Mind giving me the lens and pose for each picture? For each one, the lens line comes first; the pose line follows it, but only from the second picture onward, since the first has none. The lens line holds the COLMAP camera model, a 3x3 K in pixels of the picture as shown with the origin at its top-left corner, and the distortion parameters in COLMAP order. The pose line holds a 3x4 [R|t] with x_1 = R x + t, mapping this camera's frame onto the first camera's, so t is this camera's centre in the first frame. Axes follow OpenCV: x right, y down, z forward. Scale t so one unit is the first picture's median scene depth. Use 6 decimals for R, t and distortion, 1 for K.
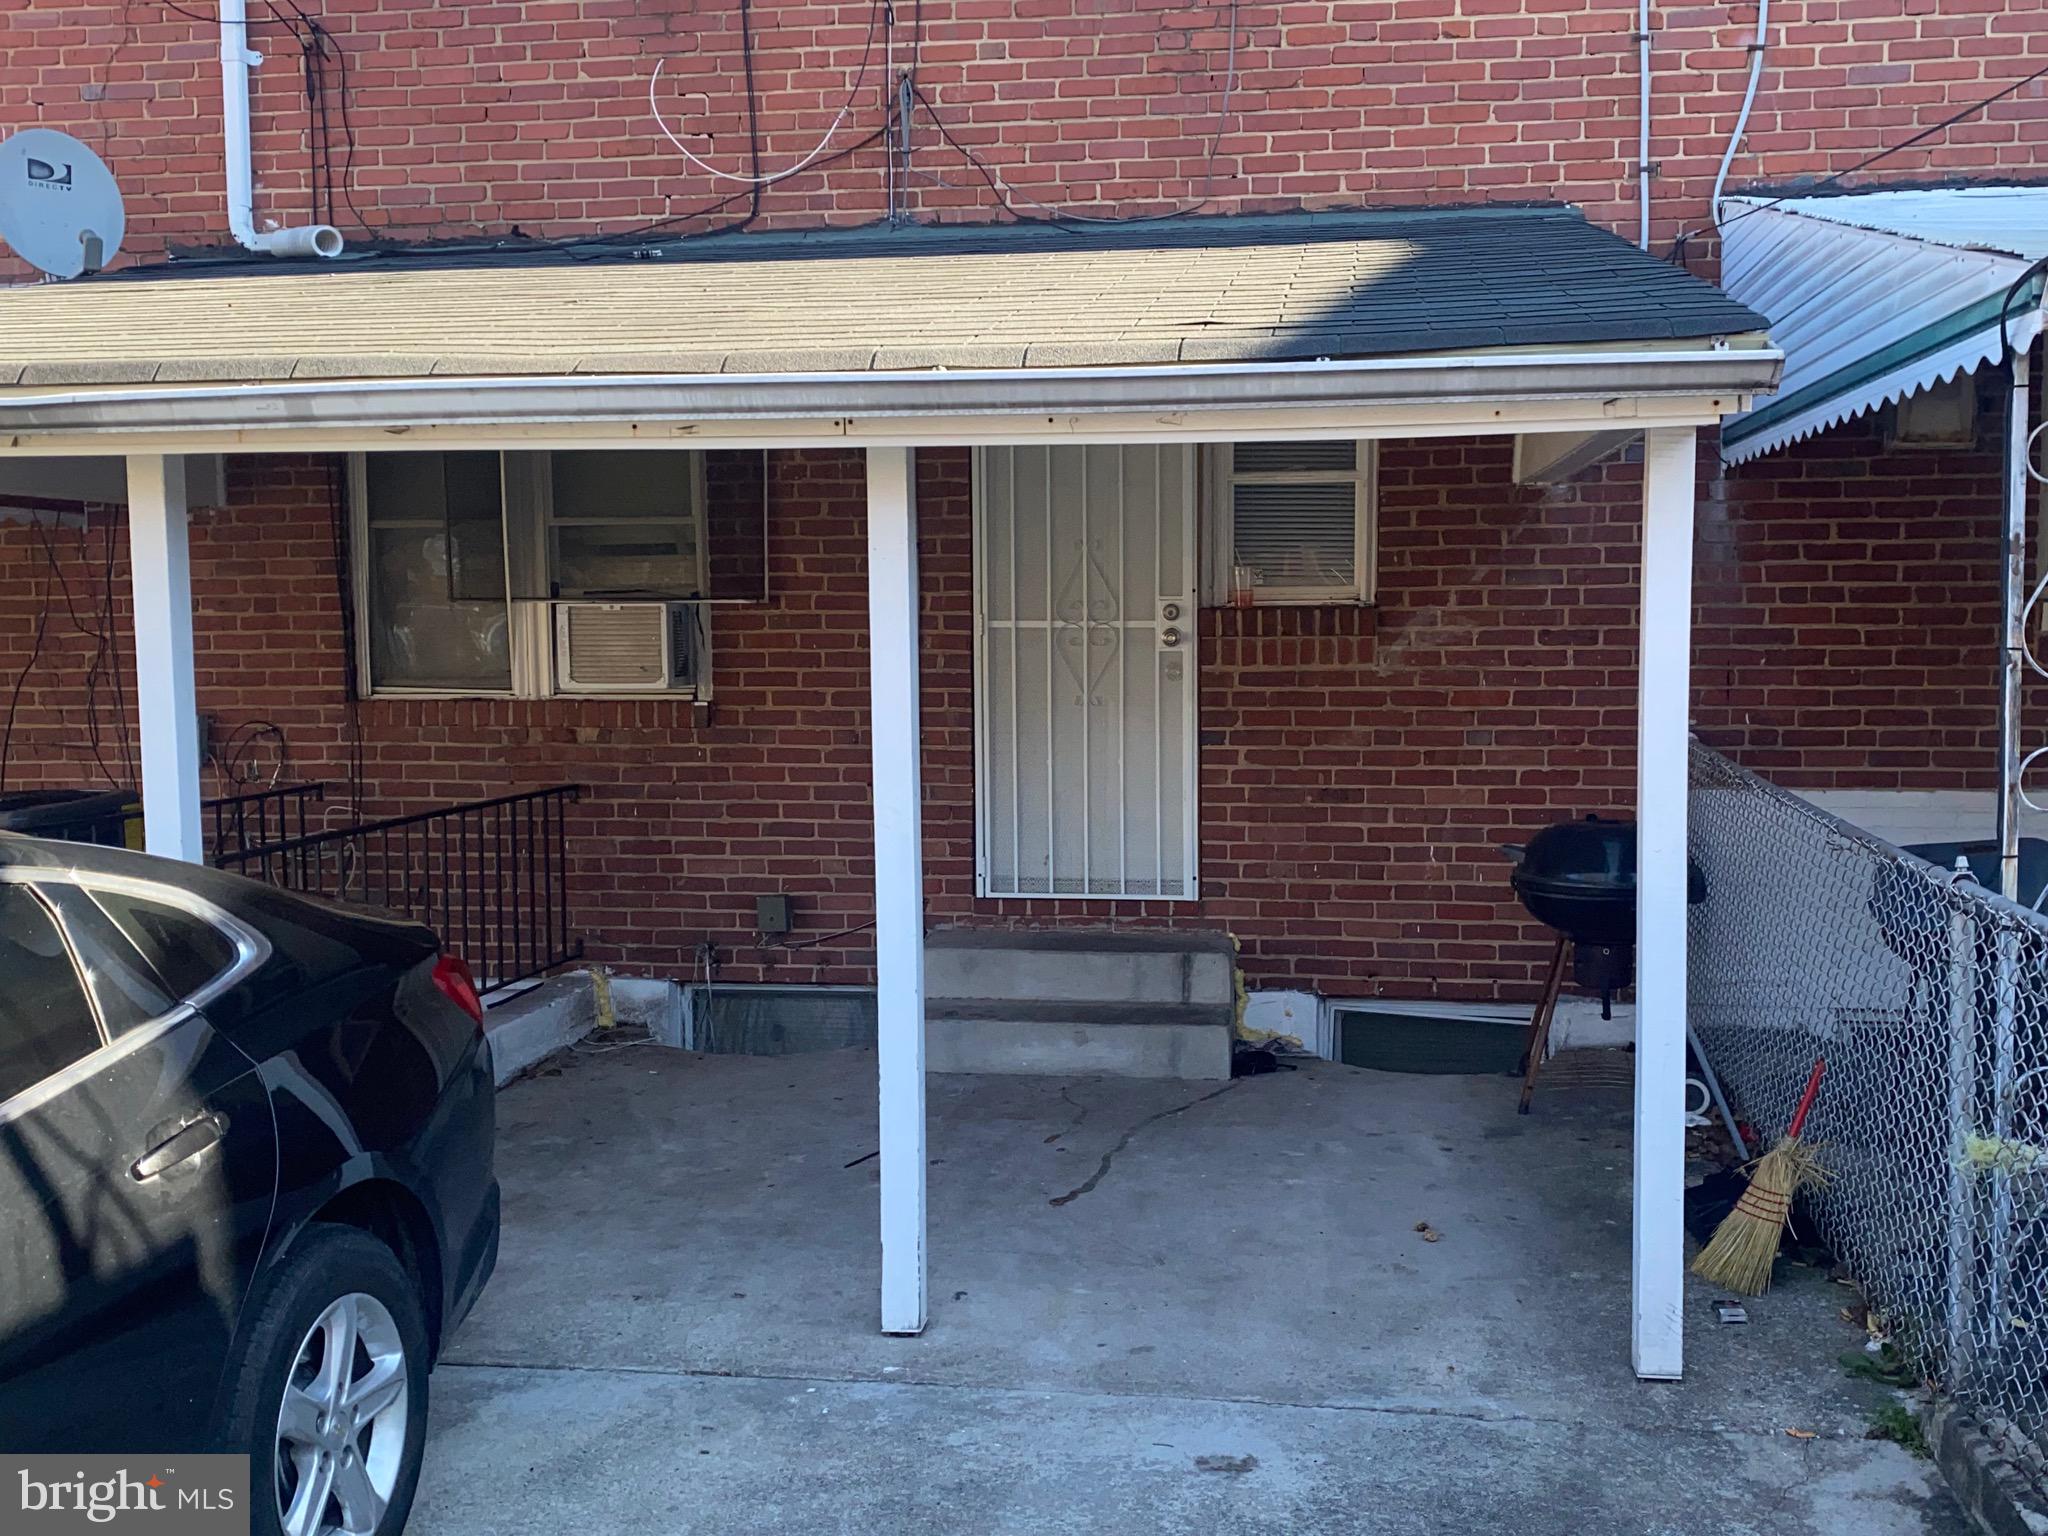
lens RADIAL K [[2032.7, 0, 1039.0], [0, 2032.7, 757.5], [0, 0, 1]] dist [0.046952, 0.000000]
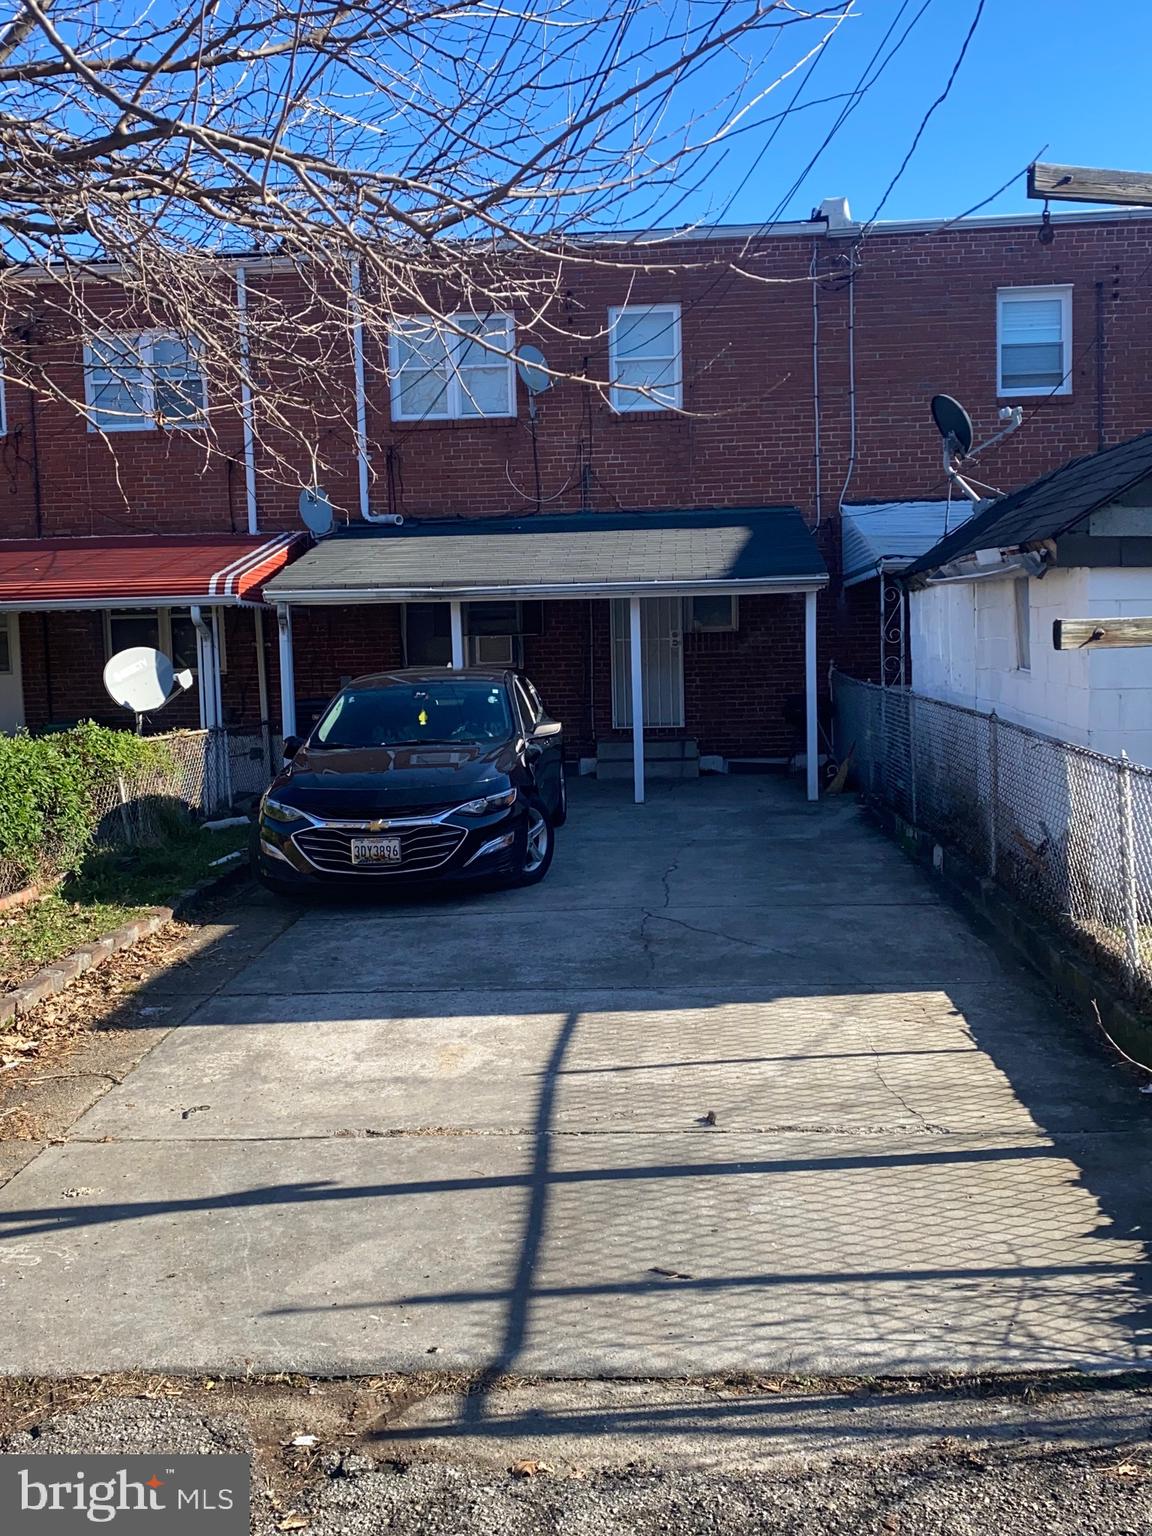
lens RADIAL K [[1524.5, 0, 568.2], [0, 1524.5, 771.7], [0, 0, 1]] dist [0.046952, 0.000000]
pose [[0.996837, -0.022848, 0.076123, -0.285059], [0.022356, 0.999723, 0.007312, 0.119286], [-0.076269, -0.005587, 0.997072, -1.348055]]
